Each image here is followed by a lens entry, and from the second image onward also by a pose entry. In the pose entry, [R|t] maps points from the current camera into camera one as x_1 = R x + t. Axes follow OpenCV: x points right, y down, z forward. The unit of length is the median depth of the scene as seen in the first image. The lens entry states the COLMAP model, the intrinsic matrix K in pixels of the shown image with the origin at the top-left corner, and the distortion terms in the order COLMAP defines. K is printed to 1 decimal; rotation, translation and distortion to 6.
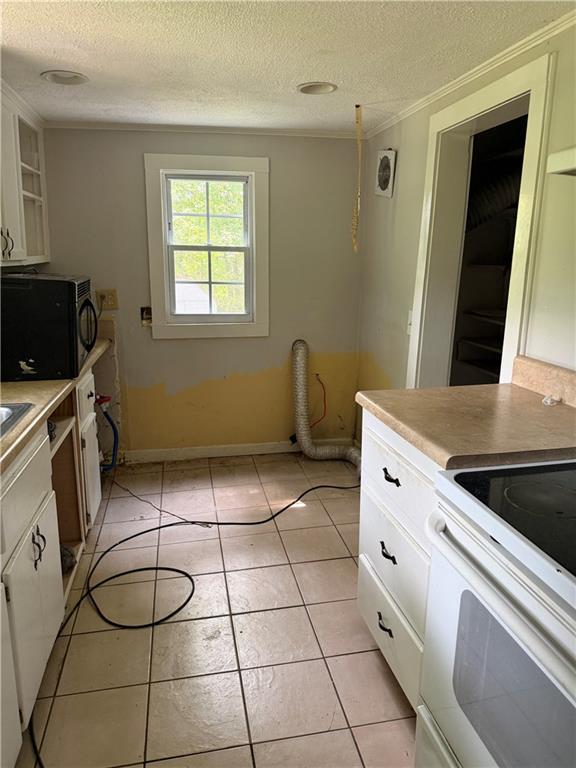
lens RADIAL K [[538.5, 0, 281.5], [0, 538.5, 386.4], [0, 0, 1]] dist [0.063183, -0.121155]
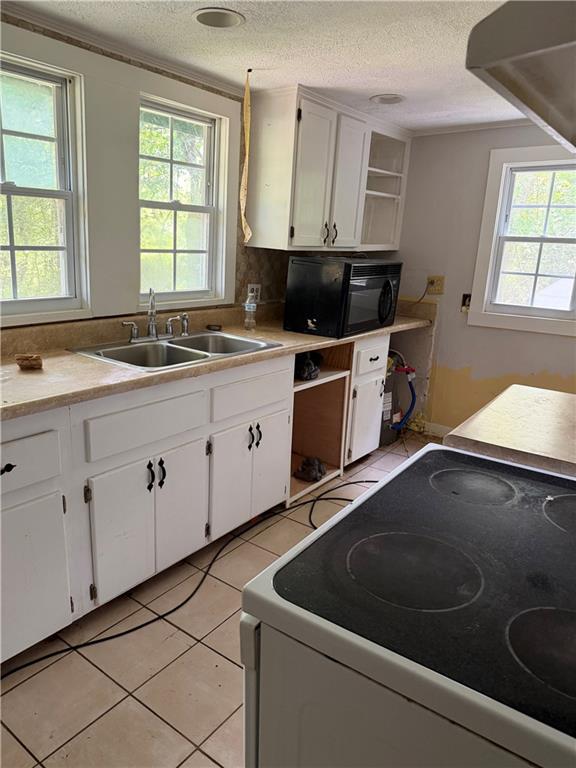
lens RADIAL K [[538.5, 0, 281.5], [0, 538.5, 386.4], [0, 0, 1]] dist [0.063183, -0.121155]
pose [[0.671661, 0.203061, -0.712487, 0.309129], [-0.196352, 0.976104, 0.093092, 0.003659], [0.714365, 0.077372, 0.695483, 0.005487]]
